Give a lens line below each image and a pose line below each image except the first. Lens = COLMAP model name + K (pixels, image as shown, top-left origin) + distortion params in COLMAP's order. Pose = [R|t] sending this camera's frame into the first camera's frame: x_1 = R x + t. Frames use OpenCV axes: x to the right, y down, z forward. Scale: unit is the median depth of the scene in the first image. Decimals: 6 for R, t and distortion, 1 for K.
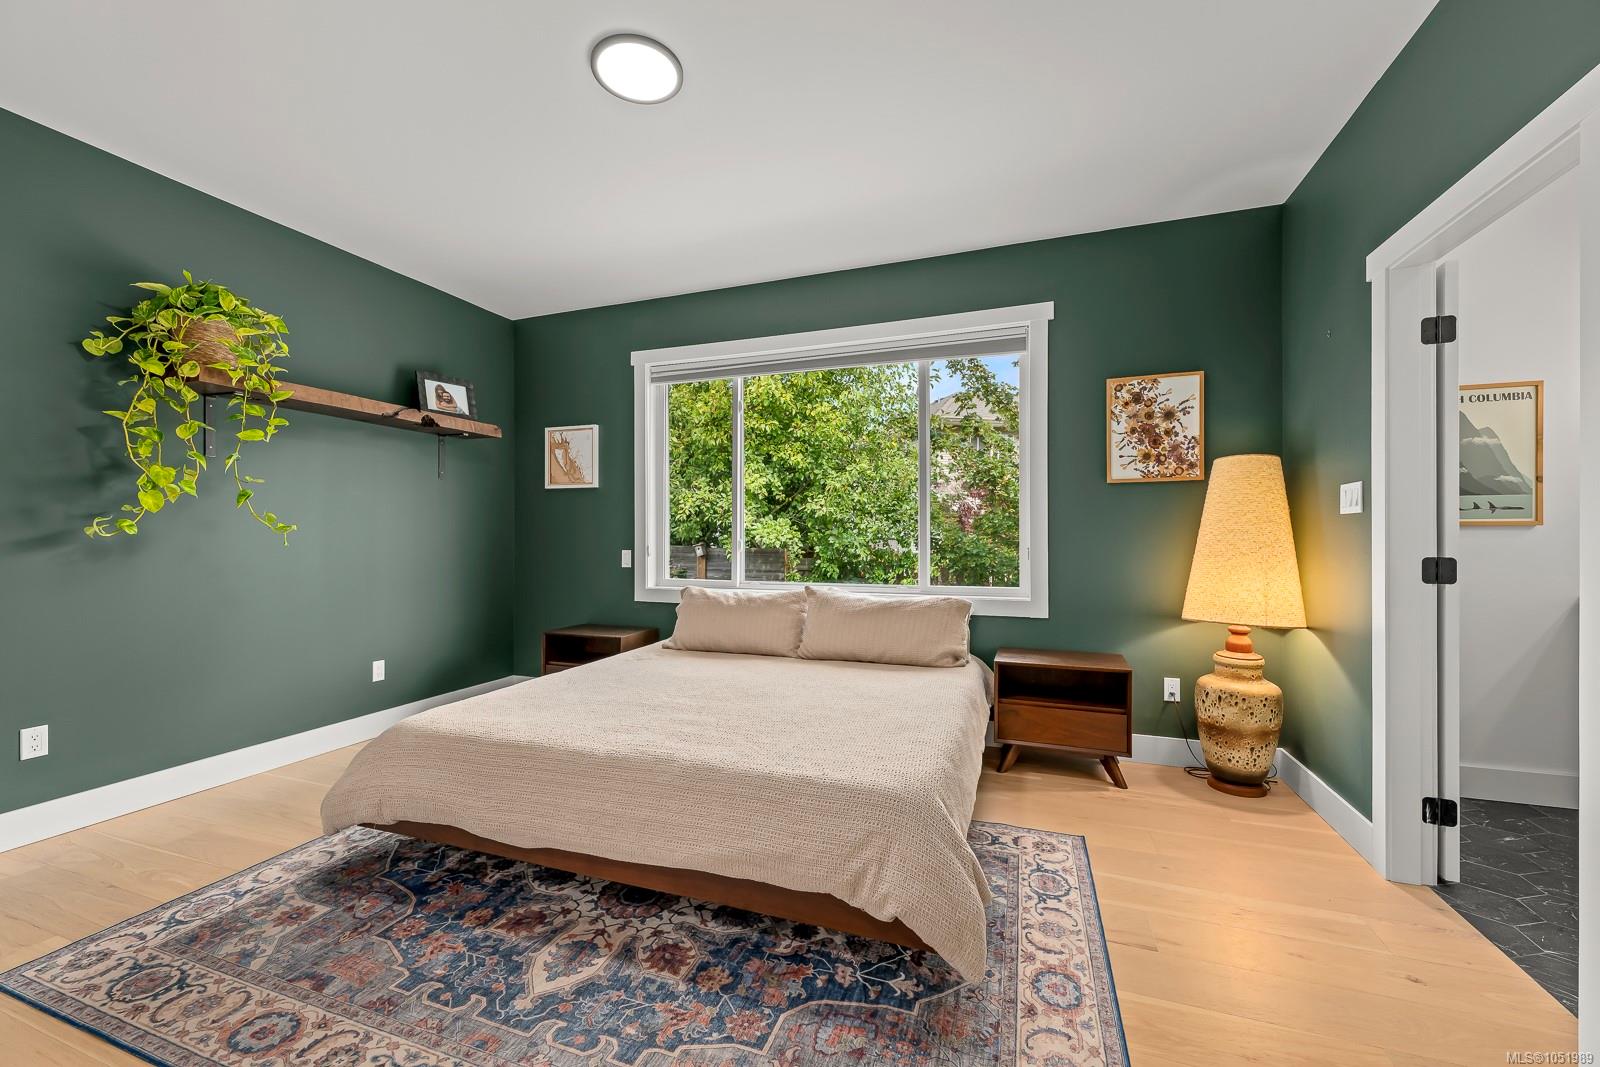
lens RADIAL K [[635.0, 0, 798.4], [0, 635.0, 533.6], [0, 0, 1]] dist [0.000648, -0.000781]
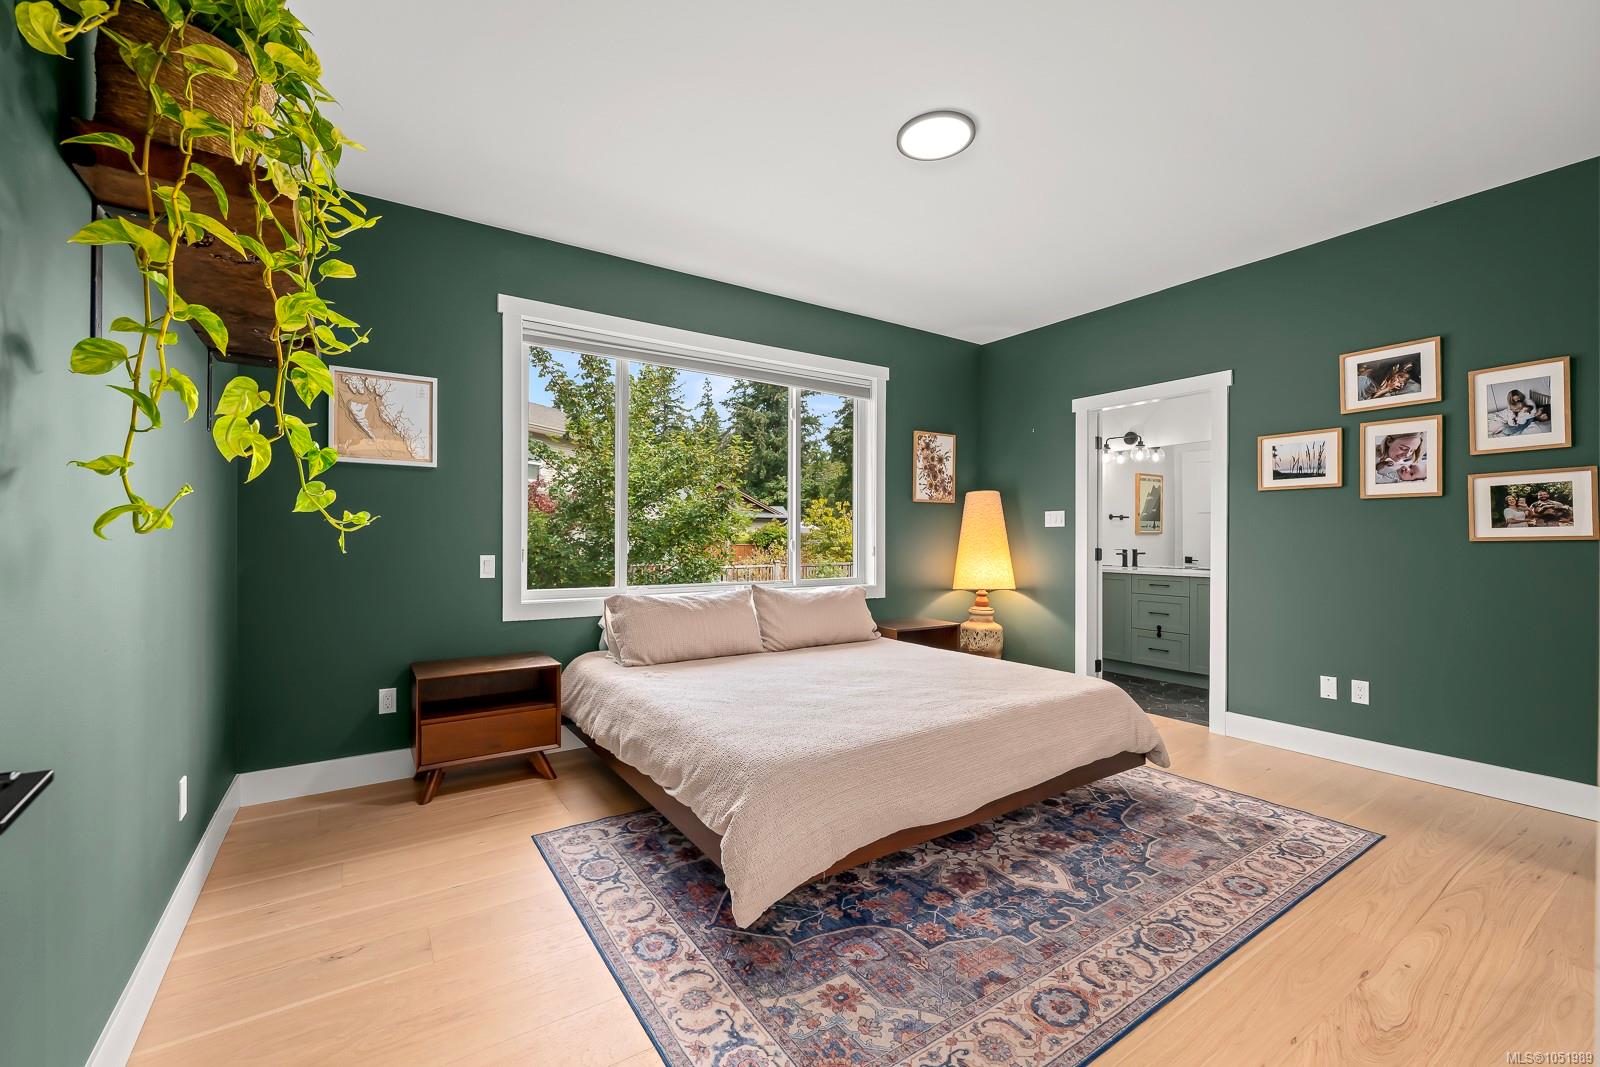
lens RADIAL K [[662.7, 0, 794.7], [0, 662.7, 536.2], [0, 0, 1]] dist [-0.001733, 0.000279]
pose [[0.588800, 0.003799, 0.808270, -1.246461], [-0.006851, 0.999976, 0.000290, 0.002124], [-0.808250, -0.005708, 0.588812, 0.445046]]
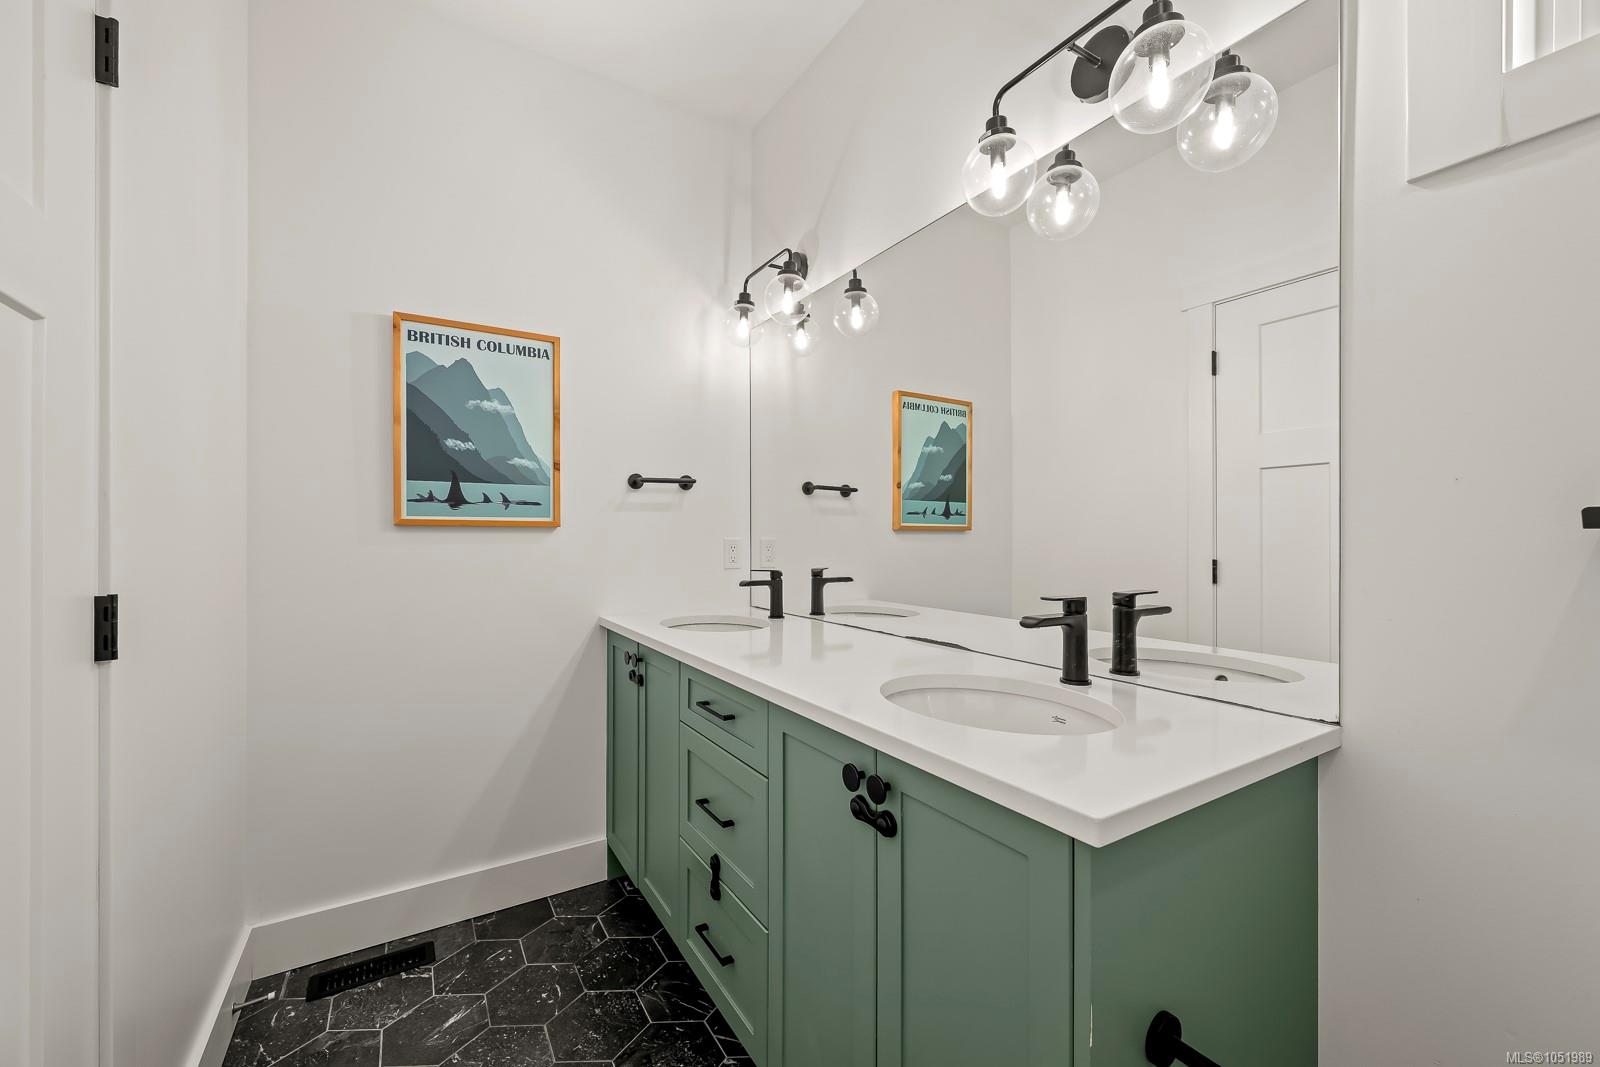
lens RADIAL K [[635.0, 0, 803.4], [0, 635.0, 537.9], [0, 0, 1]] dist [0.000648, -0.000781]
pose [[0.595399, 0.002120, 0.803428, 0.855656], [-0.002611, 0.999996, -0.000704, -0.000454], [-0.803426, -0.001679, 0.595402, 0.360177]]
